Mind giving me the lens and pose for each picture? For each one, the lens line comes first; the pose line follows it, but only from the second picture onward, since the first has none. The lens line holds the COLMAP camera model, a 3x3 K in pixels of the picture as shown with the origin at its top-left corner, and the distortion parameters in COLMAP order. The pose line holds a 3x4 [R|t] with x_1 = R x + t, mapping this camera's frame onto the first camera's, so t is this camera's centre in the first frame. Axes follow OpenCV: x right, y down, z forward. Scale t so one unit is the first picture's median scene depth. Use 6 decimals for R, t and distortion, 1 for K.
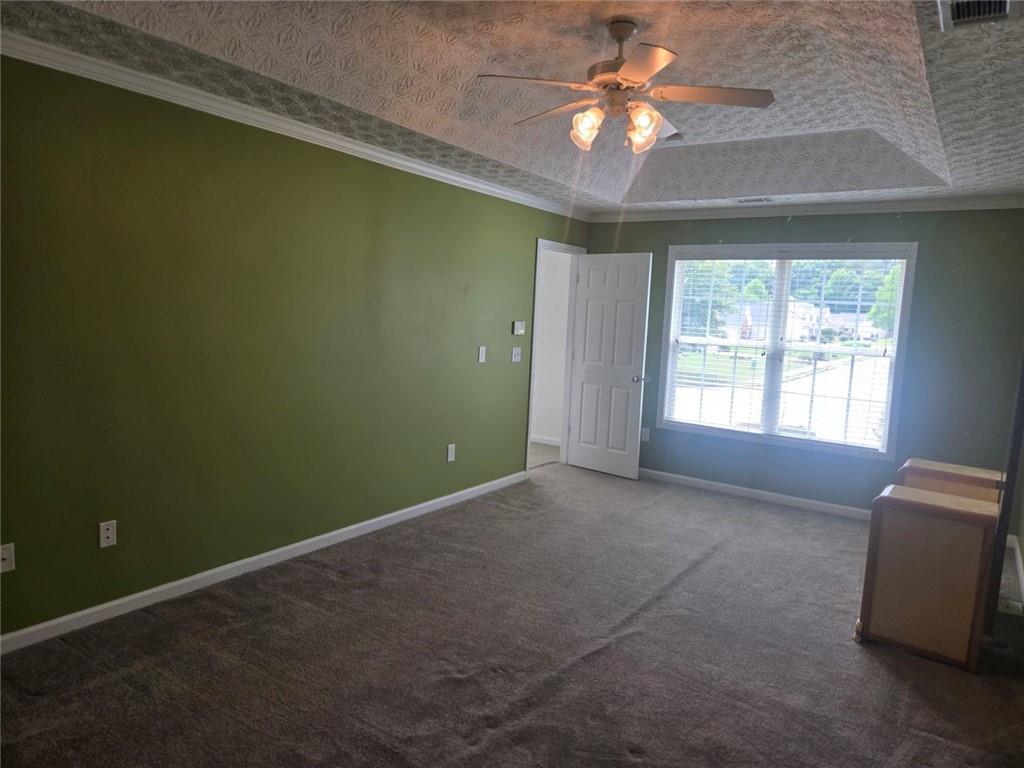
lens RADIAL K [[680.4, 0, 510.8], [0, 680.4, 376.7], [0, 0, 1]] dist [0.035163, -0.020770]
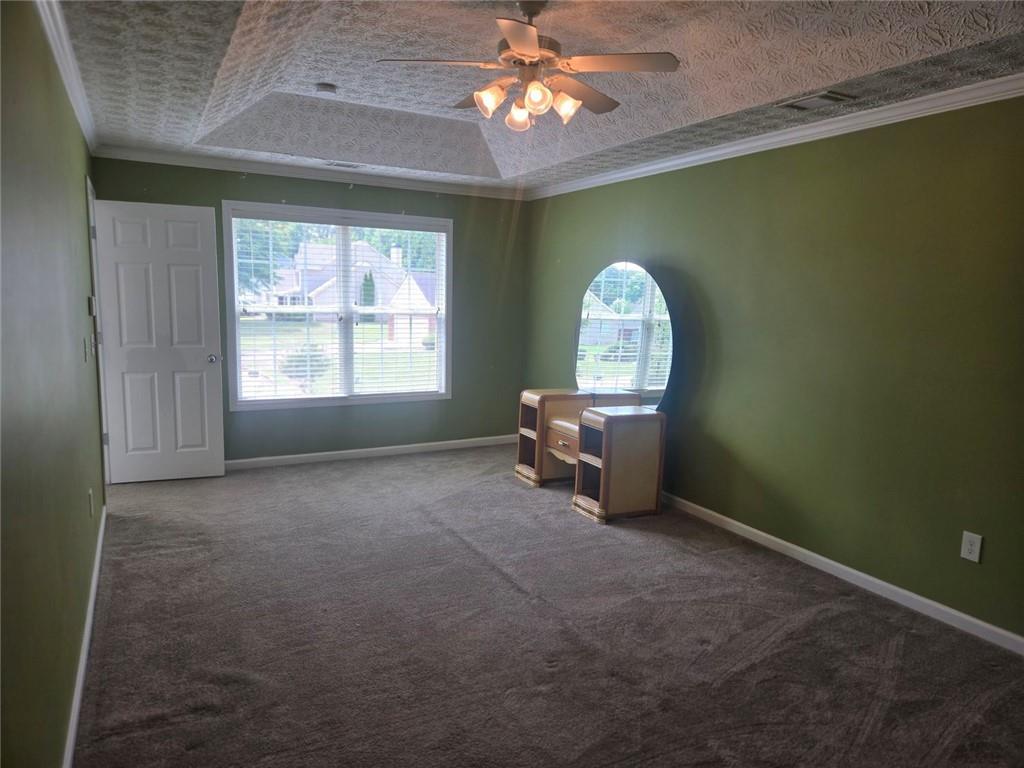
lens RADIAL K [[680.4, 0, 508.6], [0, 680.4, 389.8], [0, 0, 1]] dist [0.035163, -0.020770]
pose [[0.467795, -0.165197, 0.868261, -0.451173], [0.084598, 0.986236, 0.142064, -0.056600], [-0.879779, 0.006996, 0.475332, 0.319254]]
